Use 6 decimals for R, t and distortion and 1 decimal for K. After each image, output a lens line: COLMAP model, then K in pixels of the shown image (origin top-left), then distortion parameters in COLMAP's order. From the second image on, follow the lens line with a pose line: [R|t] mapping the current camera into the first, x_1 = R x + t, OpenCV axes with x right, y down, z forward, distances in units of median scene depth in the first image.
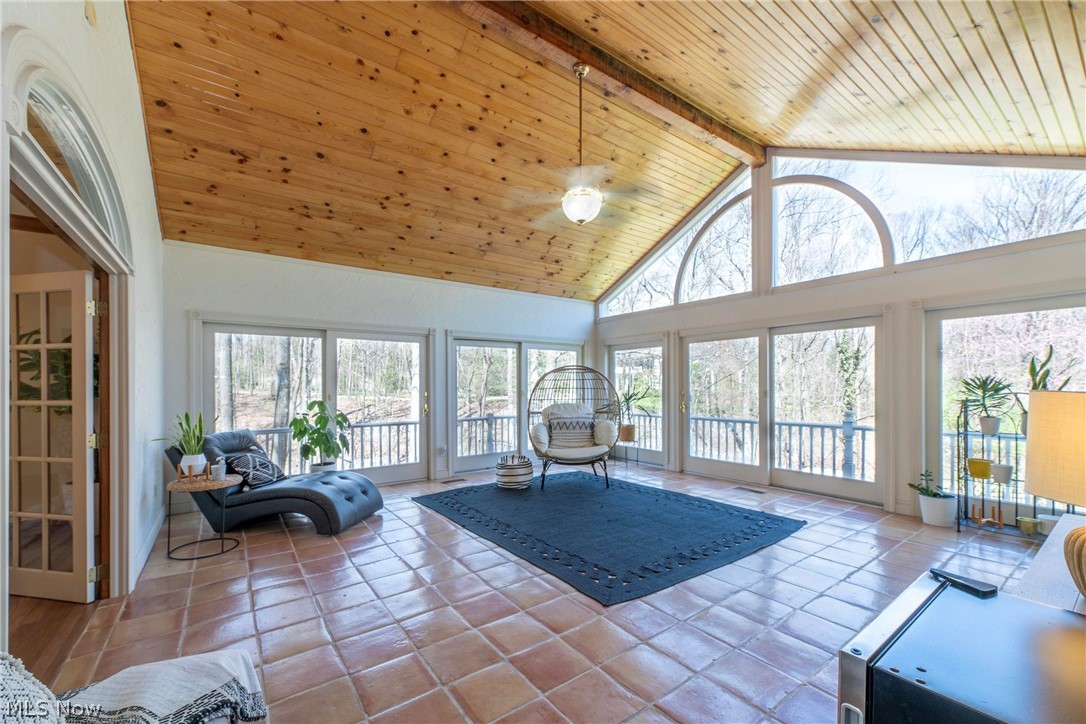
lens RADIAL K [[440.8, 0, 542.6], [0, 440.8, 386.3], [0, 0, 1]] dist [0.004489, -0.000332]
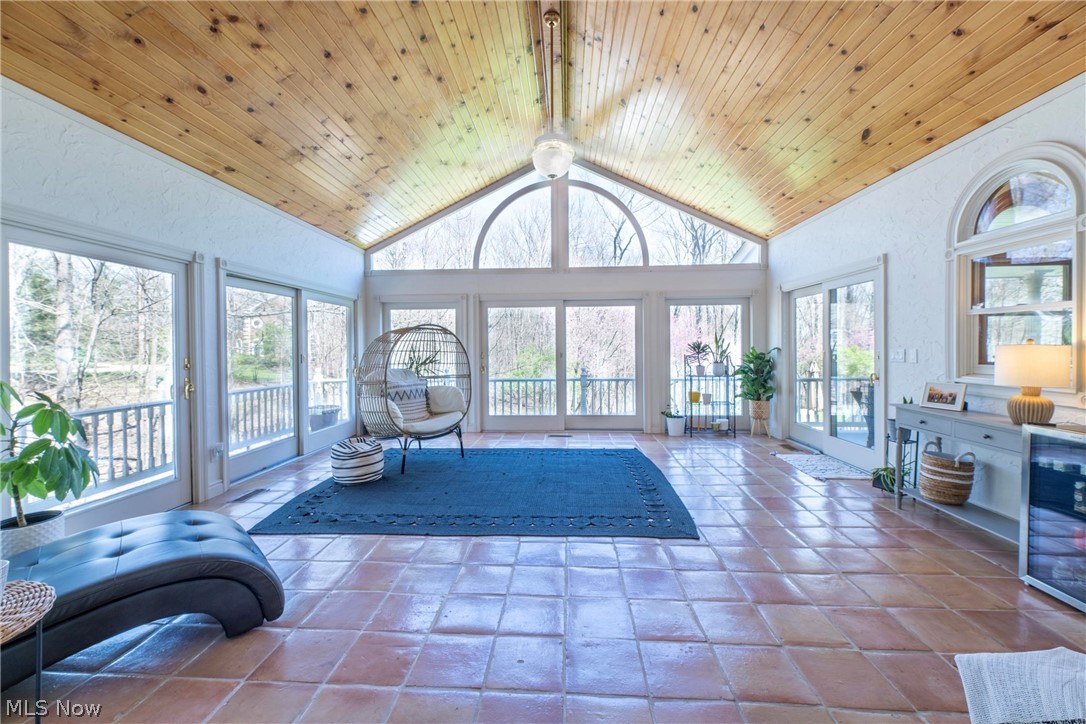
lens RADIAL K [[440.8, 0, 544.9], [0, 440.8, 351.6], [0, 0, 1]] dist [0.004489, -0.000332]
pose [[0.632872, -0.004147, 0.774245, -0.422870], [0.004222, 0.999989, 0.001905, 0.005257], [-0.774245, 0.002063, 0.632883, 0.251245]]
